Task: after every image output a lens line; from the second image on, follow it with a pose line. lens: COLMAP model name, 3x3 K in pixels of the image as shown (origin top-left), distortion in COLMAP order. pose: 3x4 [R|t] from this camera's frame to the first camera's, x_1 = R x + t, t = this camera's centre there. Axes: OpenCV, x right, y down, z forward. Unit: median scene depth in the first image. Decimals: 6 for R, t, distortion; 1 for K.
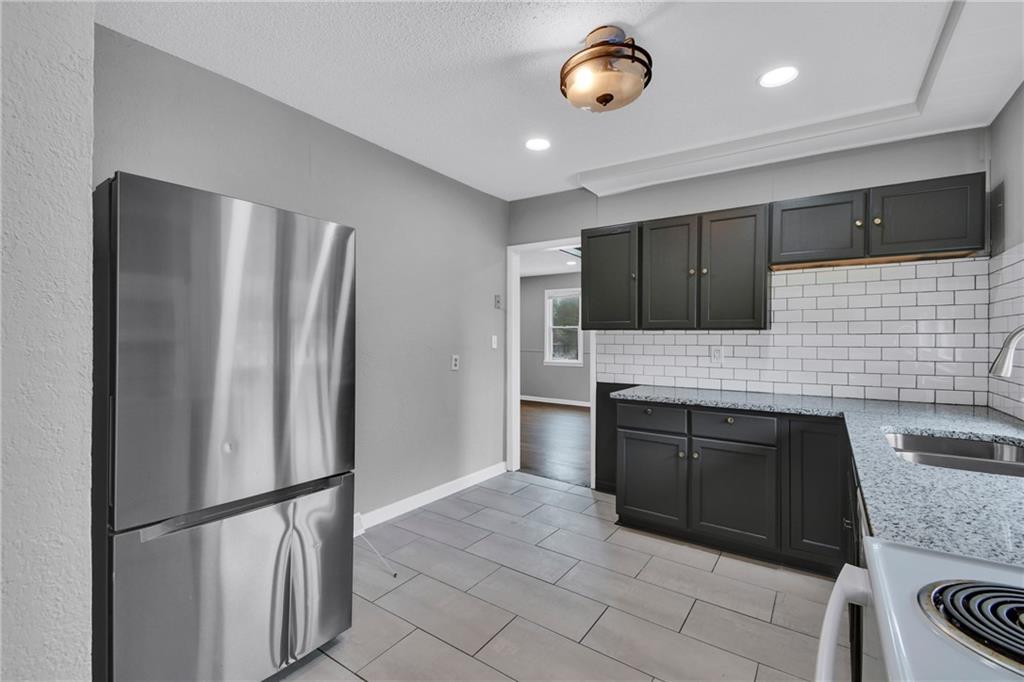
lens RADIAL K [[453.2, 0, 506.8], [0, 453.2, 335.3], [0, 0, 1]] dist [0.044295, -0.022830]
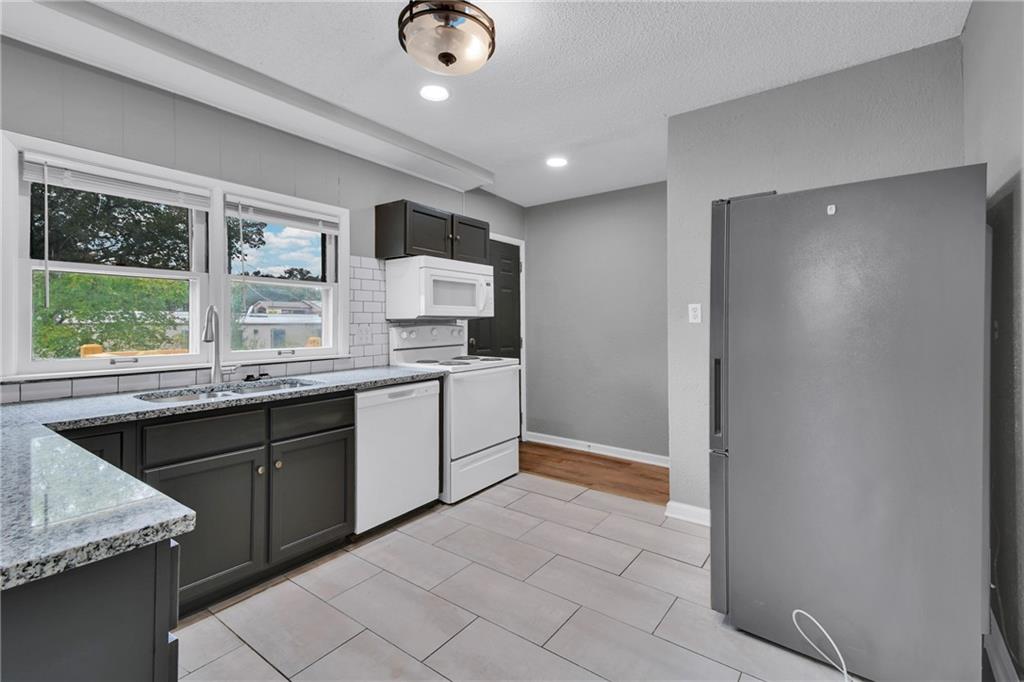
lens RADIAL K [[453.2, 0, 506.8], [0, 453.2, 335.3], [0, 0, 1]] dist [0.044295, -0.022830]
pose [[-0.999848, -0.000550, 0.017455, 0.052760], [-0.000224, 0.999826, 0.018673, 0.023381], [-0.017462, 0.018666, -0.999673, 1.405707]]
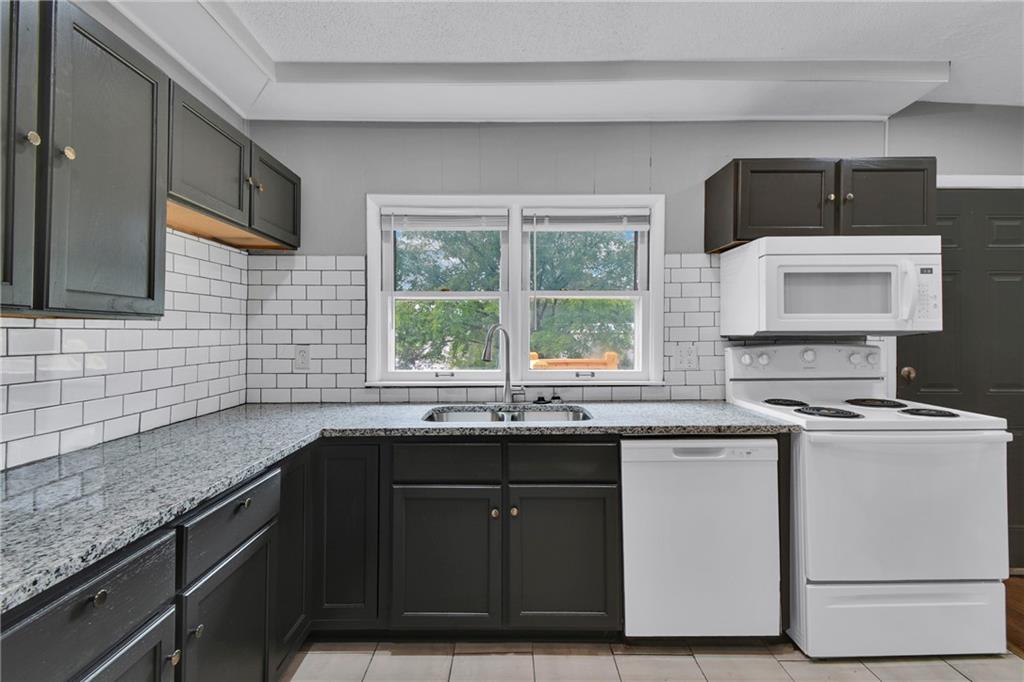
lens RADIAL K [[453.2, 0, 506.8], [0, 453.2, 335.3], [0, 0, 1]] dist [0.044295, -0.022830]
pose [[-0.591370, -0.004029, 0.806390, -0.069584], [-0.006071, 0.999981, 0.000544, 0.003477], [-0.806377, -0.004574, -0.591384, 1.026417]]
